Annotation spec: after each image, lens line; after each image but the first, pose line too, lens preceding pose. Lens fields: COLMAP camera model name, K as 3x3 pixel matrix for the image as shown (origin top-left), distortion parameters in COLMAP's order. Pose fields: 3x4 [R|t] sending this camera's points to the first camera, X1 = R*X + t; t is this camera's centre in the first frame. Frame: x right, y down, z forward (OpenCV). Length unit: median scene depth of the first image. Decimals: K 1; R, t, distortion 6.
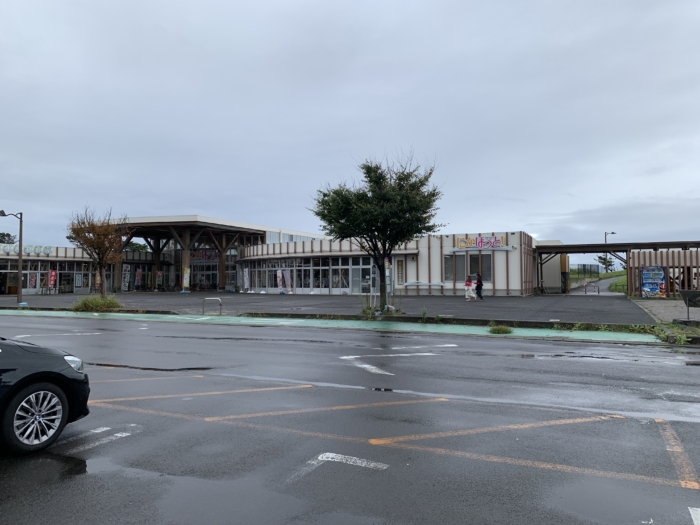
lens RADIAL K [[530.2, 0, 349.8], [0, 530.2, 262.8], [0, 0, 1]] dist [0.007689, -0.002329]
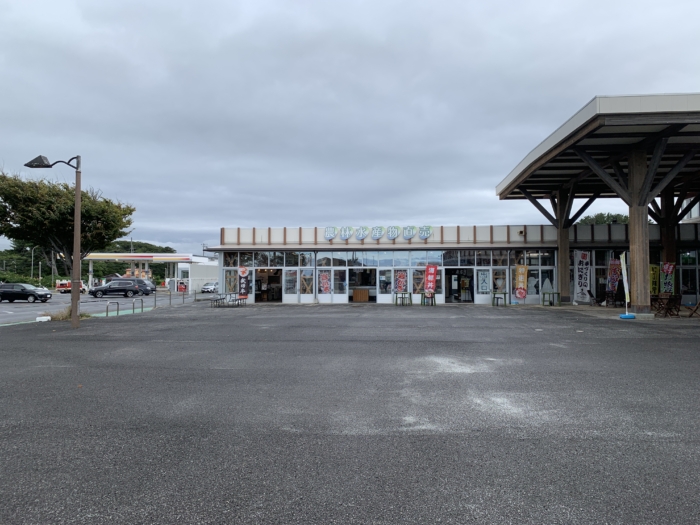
lens RADIAL K [[530.2, 0, 350.1], [0, 530.2, 263.6], [0, 0, 1]] dist [0.007689, -0.002329]
pose [[0.325403, -0.018776, -0.945389, -0.013151], [0.023602, 0.999653, -0.011730, 0.017244], [0.945281, -0.018496, 0.325733, 0.690520]]
